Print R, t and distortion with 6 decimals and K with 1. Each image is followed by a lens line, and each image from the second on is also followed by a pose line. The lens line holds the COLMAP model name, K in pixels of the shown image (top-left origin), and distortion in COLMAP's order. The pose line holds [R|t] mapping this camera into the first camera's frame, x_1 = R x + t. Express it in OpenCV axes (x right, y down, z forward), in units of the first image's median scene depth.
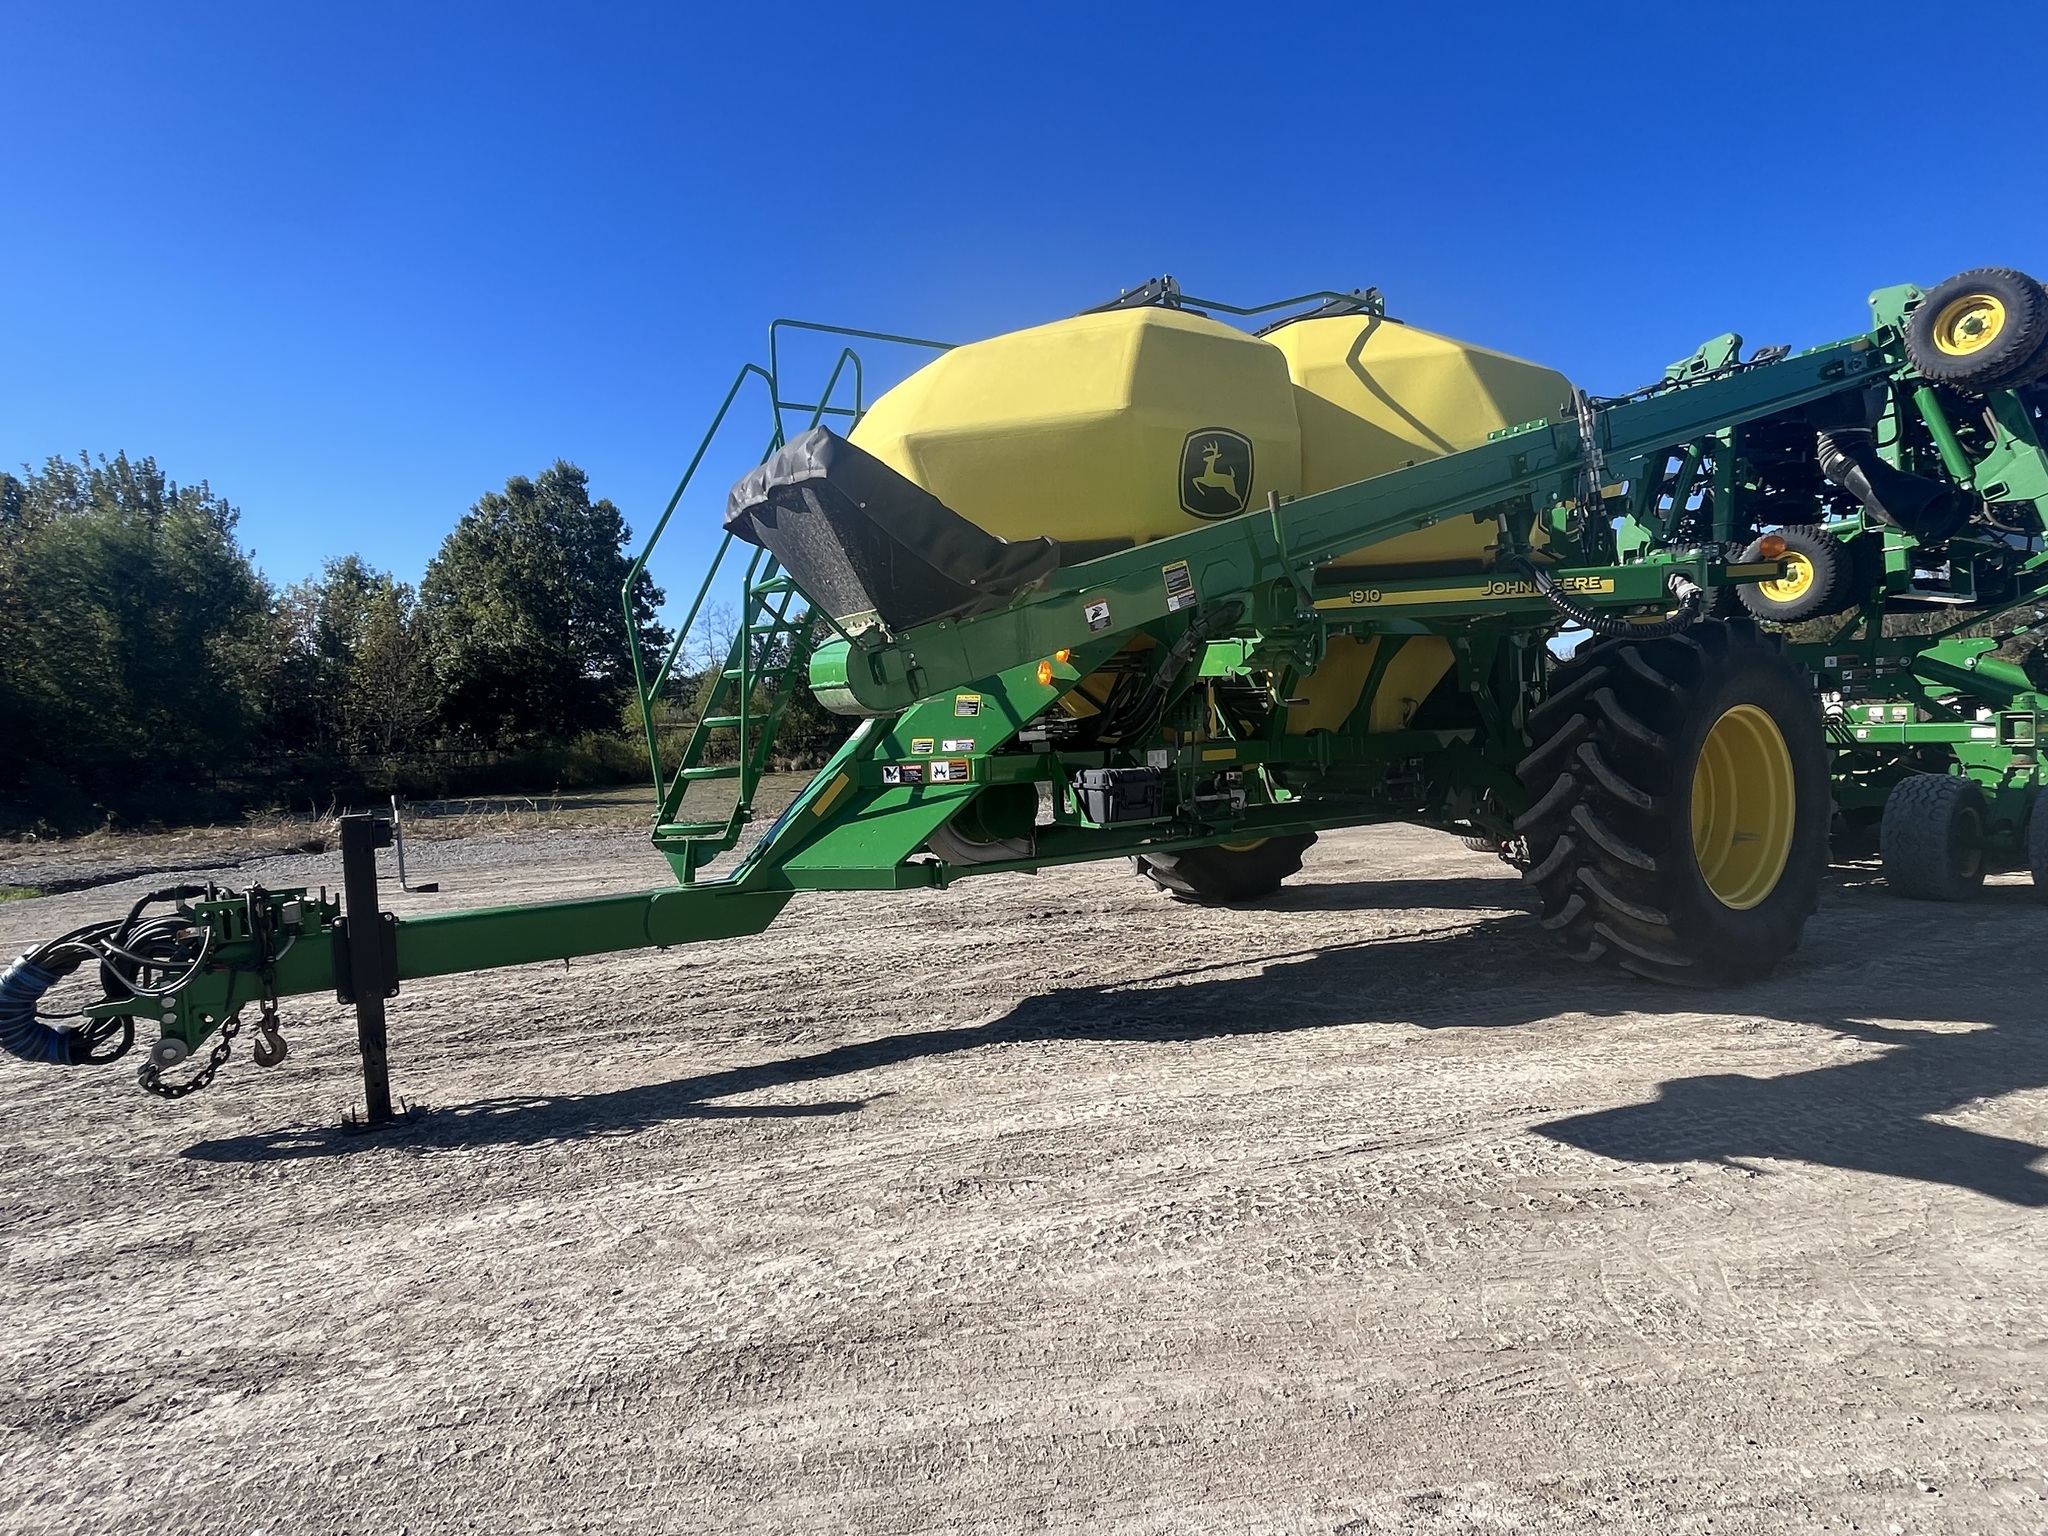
lens RADIAL K [[1155.0, 0, 990.2], [0, 1155.0, 770.0], [0, 0, 1]] dist [-0.003012, -0.000956]
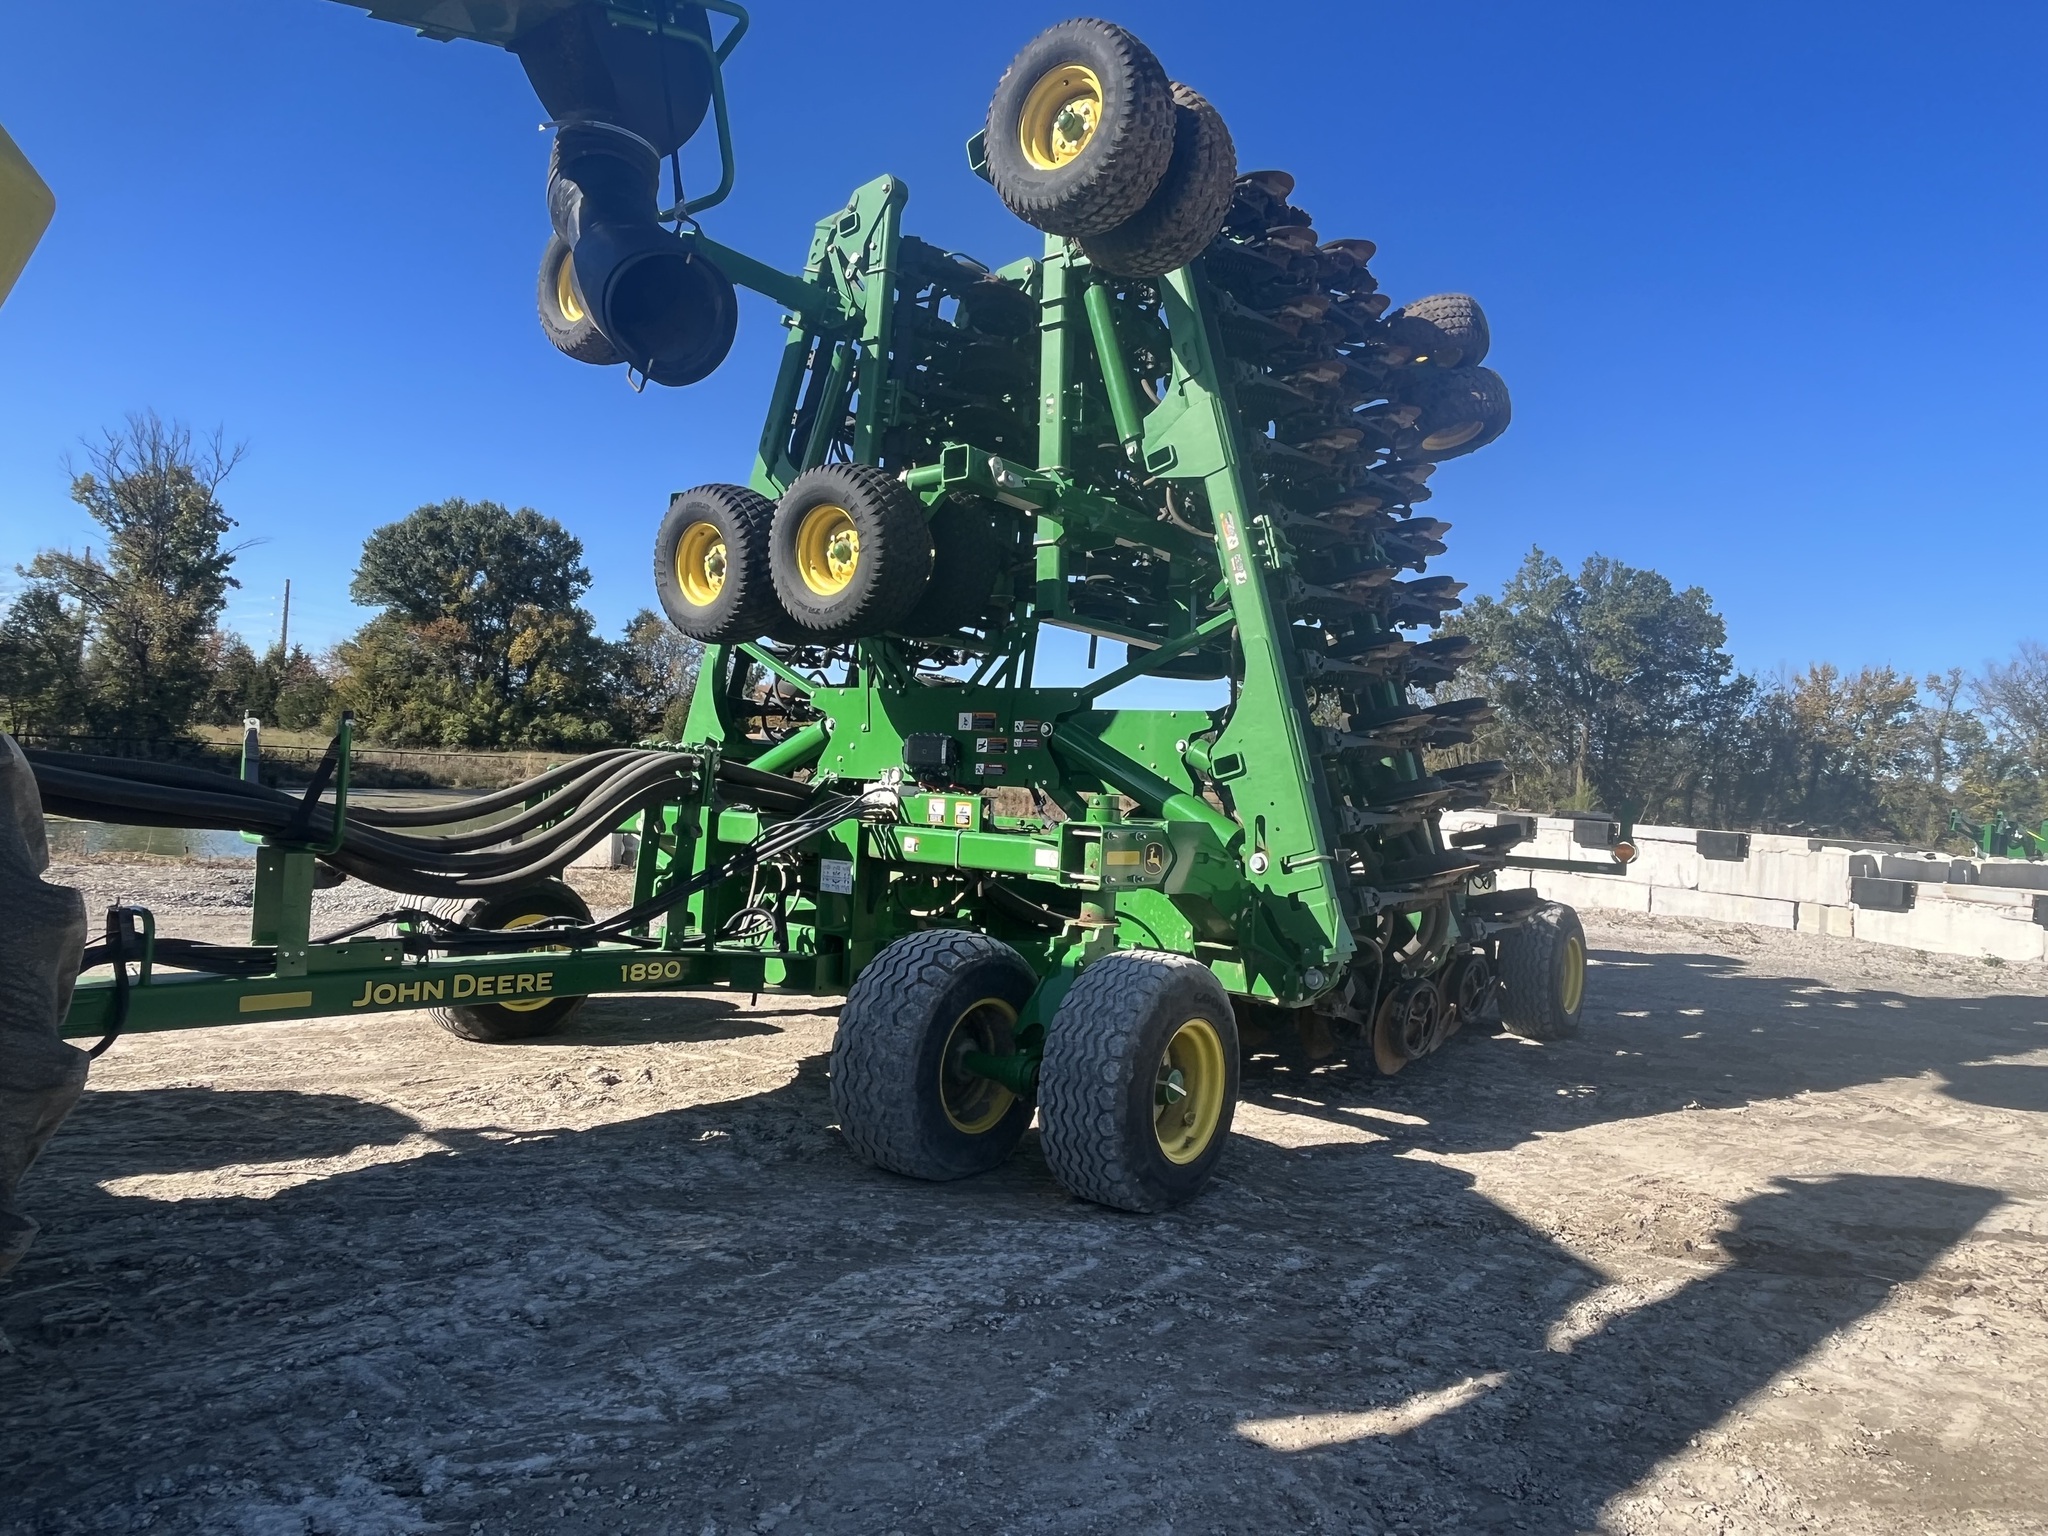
lens RADIAL K [[1271.4, 0, 1115.1], [0, 1271.4, 773.9], [0, 0, 1]] dist [-0.006622, -0.001345]
pose [[0.916500, 0.091711, 0.389379, 0.933261], [-0.072664, 0.995339, -0.063400, -0.051864], [-0.393379, 0.029812, 0.918893, 0.616787]]
